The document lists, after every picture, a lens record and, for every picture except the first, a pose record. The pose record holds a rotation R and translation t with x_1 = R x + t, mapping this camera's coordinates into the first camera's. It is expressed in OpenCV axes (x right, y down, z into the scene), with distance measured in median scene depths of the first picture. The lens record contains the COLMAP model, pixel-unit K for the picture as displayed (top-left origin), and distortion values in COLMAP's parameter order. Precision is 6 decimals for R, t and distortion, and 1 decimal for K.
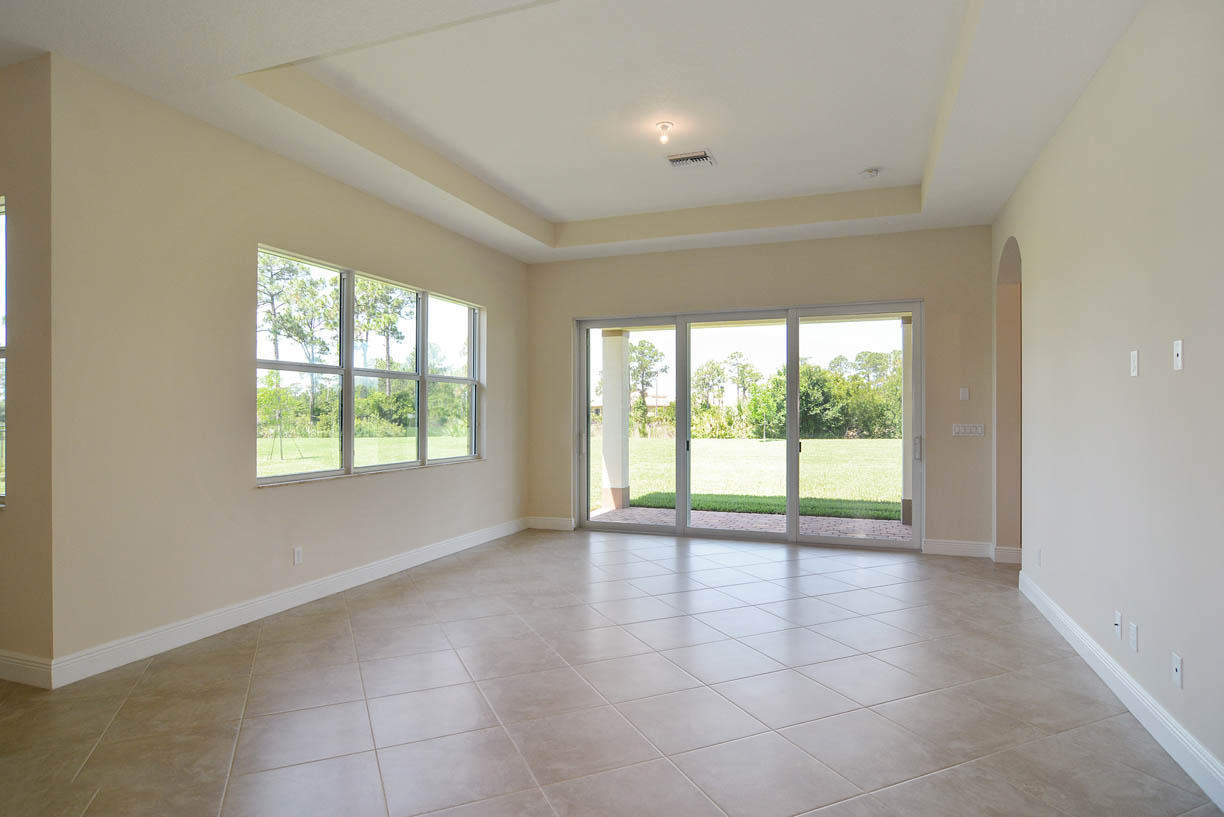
lens RADIAL K [[690.4, 0, 612.9], [0, 690.4, 402.9], [0, 0, 1]] dist [0.031309, 0.000920]
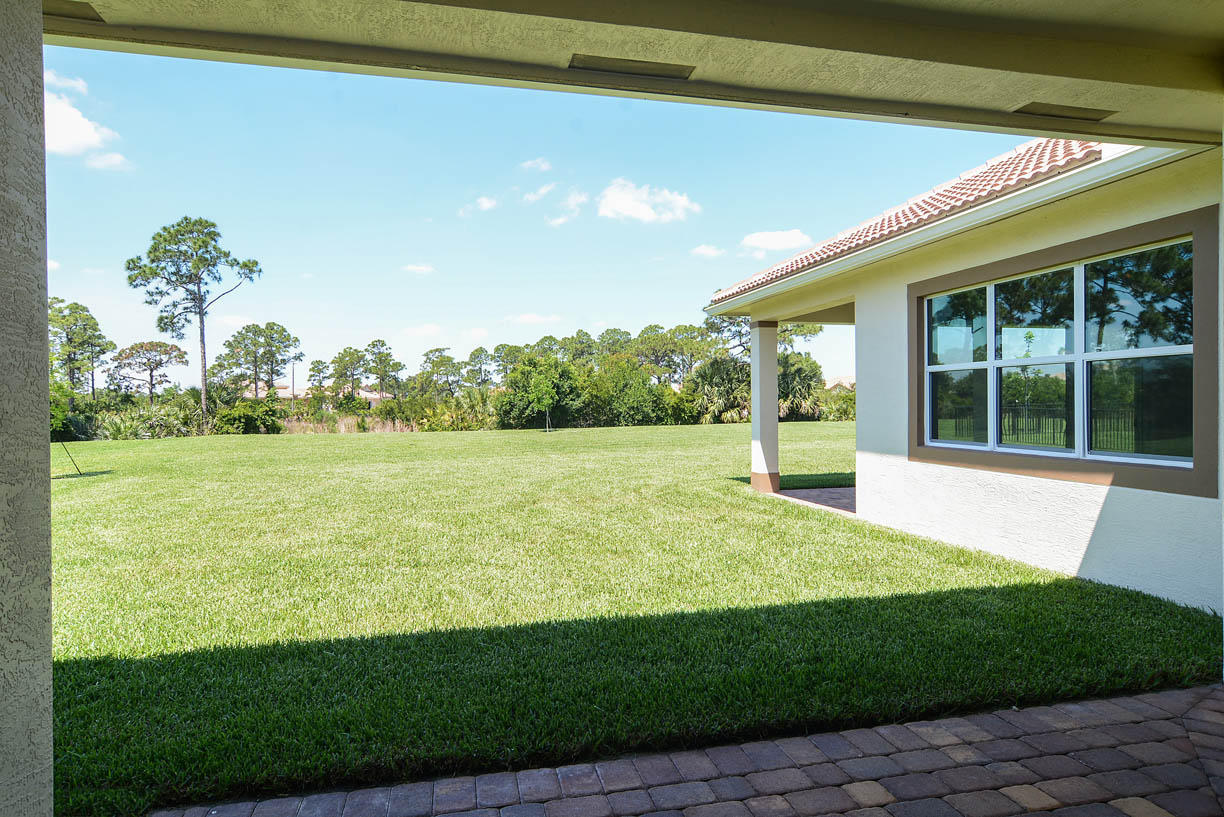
lens RADIAL K [[690.4, 0, 616.6], [0, 690.4, 409.9], [0, 0, 1]] dist [0.031309, 0.000920]
pose [[0.841917, -0.019367, 0.539260, -0.123959], [0.006924, 0.999661, 0.025092, 0.000166], [-0.539563, -0.017392, 0.841766, 0.049592]]
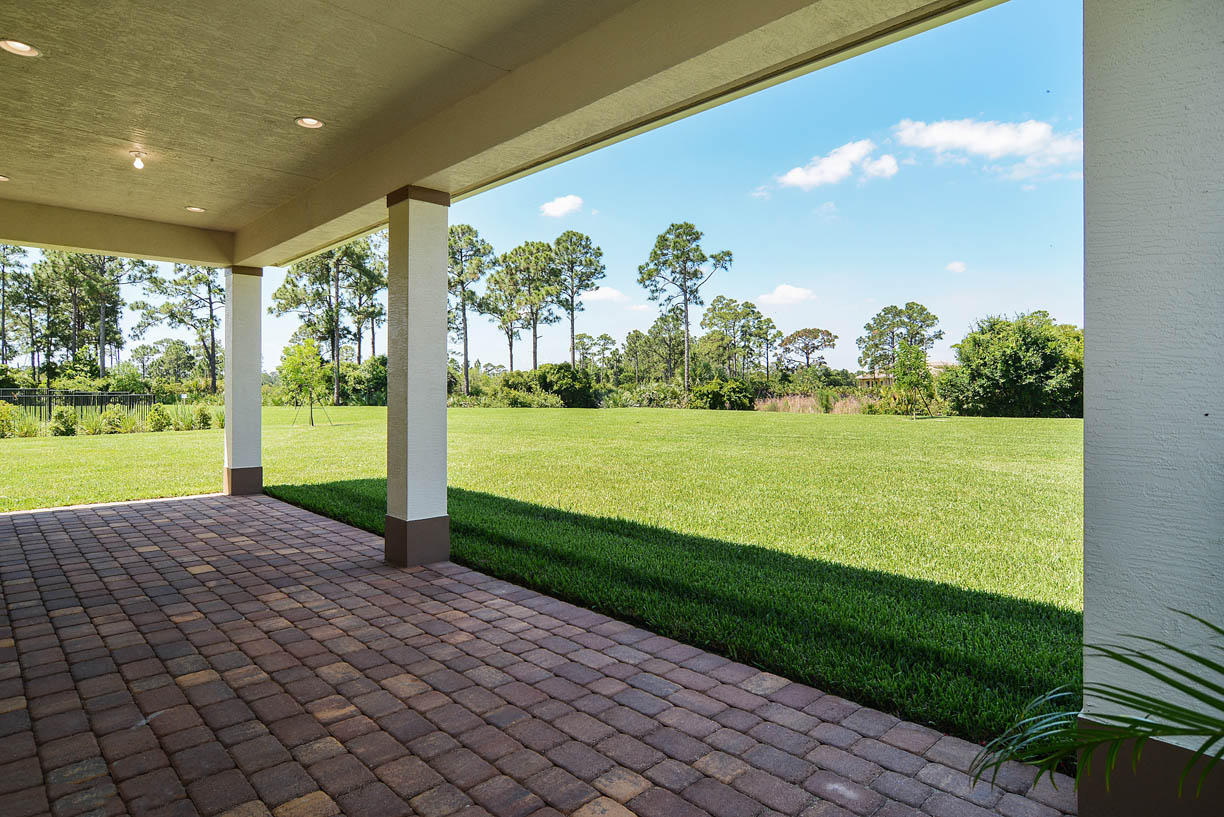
lens RADIAL K [[690.4, 0, 613.0], [0, 690.4, 396.9], [0, 0, 1]] dist [0.031309, 0.000920]
pose [[0.911463, 0.006030, -0.411338, 0.118537], [0.005719, 0.999610, 0.027327, 0.004196], [0.411343, -0.027260, 0.911073, 0.080495]]
